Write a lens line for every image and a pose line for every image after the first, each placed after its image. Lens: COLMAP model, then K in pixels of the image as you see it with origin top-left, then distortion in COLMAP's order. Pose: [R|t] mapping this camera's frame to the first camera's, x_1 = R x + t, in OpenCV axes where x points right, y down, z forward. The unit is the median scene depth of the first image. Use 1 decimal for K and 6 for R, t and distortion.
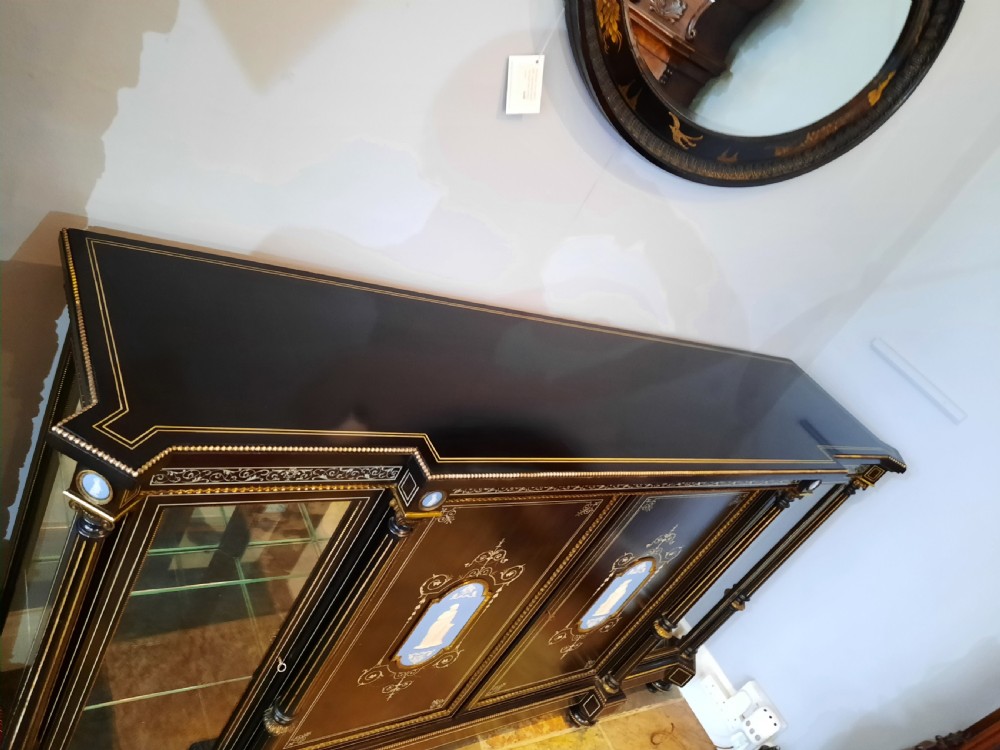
lens RADIAL K [[744.1, 0, 500.0], [0, 744.1, 375.0], [0, 0, 1]] dist [0.039288, -0.027307]
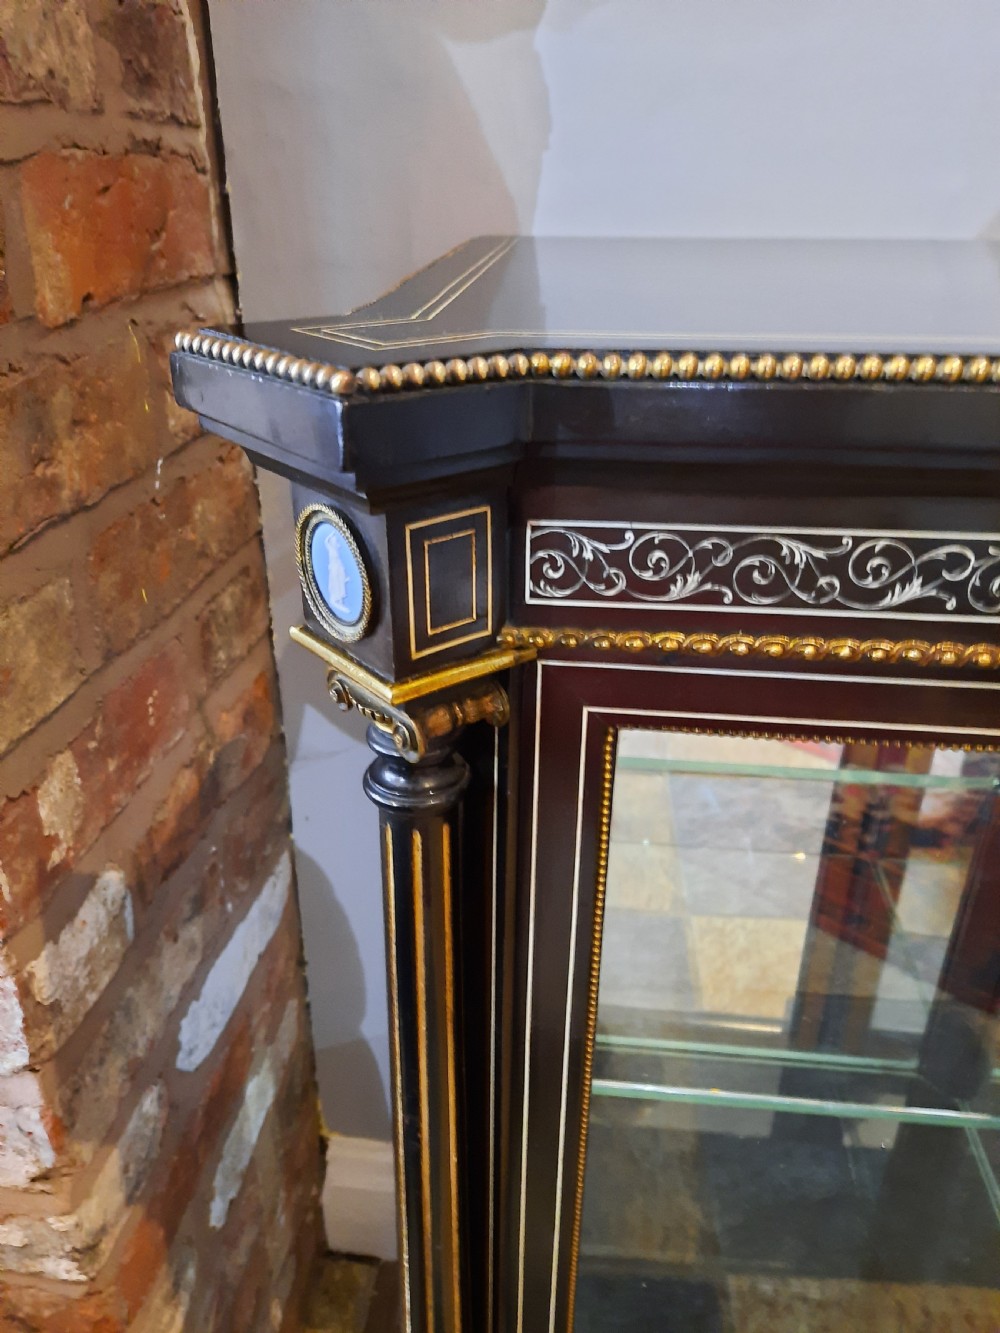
lens RADIAL K [[991.9, 0, 504.4], [0, 991.9, 654.4], [0, 0, 1]] dist [0.039288, -0.027307]
pose [[0.717437, -0.171839, -0.675096, -0.214552], [0.000205, 0.969150, -0.246470, 0.244186], [0.696623, 0.176688, 0.695340, 0.702754]]
